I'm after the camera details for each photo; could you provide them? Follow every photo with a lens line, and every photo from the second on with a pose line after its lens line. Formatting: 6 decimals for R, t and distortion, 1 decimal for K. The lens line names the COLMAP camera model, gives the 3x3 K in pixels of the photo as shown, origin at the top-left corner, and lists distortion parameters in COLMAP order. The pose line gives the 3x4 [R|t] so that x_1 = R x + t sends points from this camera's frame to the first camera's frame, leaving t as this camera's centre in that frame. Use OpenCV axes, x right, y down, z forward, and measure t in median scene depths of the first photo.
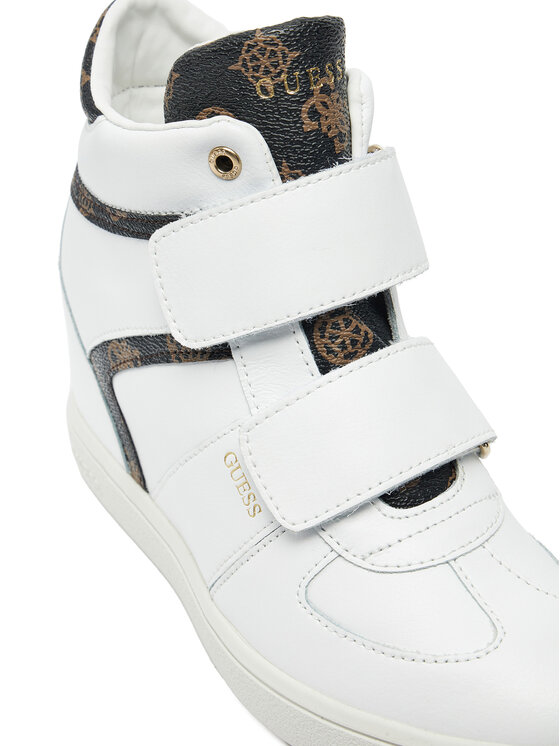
lens RADIAL K [[1530.4, 0, 280.0], [0, 1530.4, 373.0], [0, 0, 1]] dist [-0.106335, -0.198707]
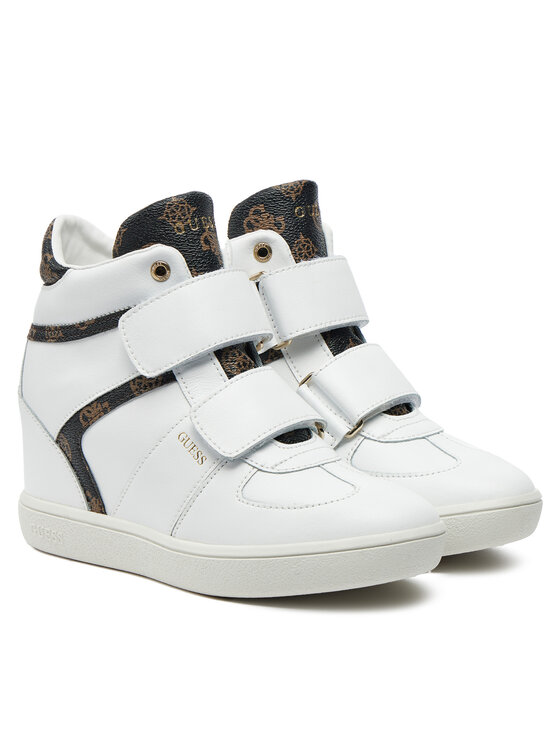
lens RADIAL K [[2278.9, 0, 280.0], [0, 2278.9, 373.0], [0, 0, 1]] dist [-0.000887, -0.077908]
pose [[0.965375, -0.066821, 0.252163, -0.579318], [0.156199, 0.922265, -0.353596, 0.931797], [-0.208933, 0.380740, 0.900769, -1.369934]]
